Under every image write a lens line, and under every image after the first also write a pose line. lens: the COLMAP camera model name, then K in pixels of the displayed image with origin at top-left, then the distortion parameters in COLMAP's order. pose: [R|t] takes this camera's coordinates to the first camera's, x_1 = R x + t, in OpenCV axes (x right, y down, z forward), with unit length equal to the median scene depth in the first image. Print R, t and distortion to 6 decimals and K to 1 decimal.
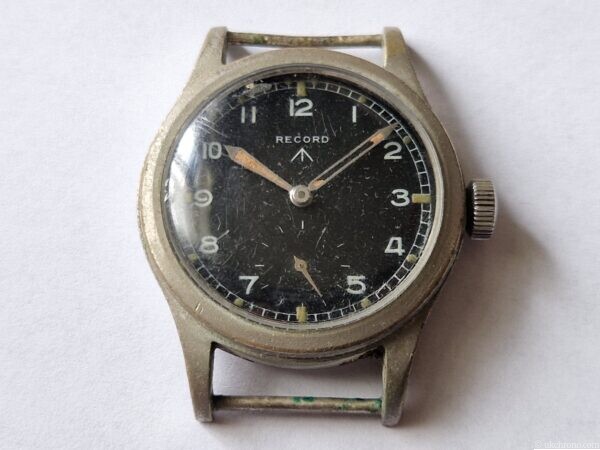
lens RADIAL K [[1187.7, 0, 307.2], [0, 1187.7, 245.6], [0, 0, 1]] dist [0.016326, 0.000000]
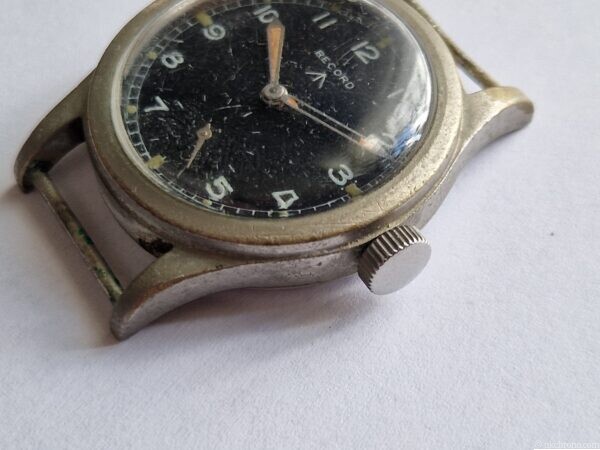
lens RADIAL K [[1187.7, 0, 298.3], [0, 1187.7, 225.2], [0, 0, 1]] dist [0.016326, 0.000000]
pose [[0.555007, 0.671991, -0.490302, 0.490563], [-0.789138, 0.611765, -0.054817, 0.049793], [0.263113, 0.417339, 0.869827, 0.286862]]
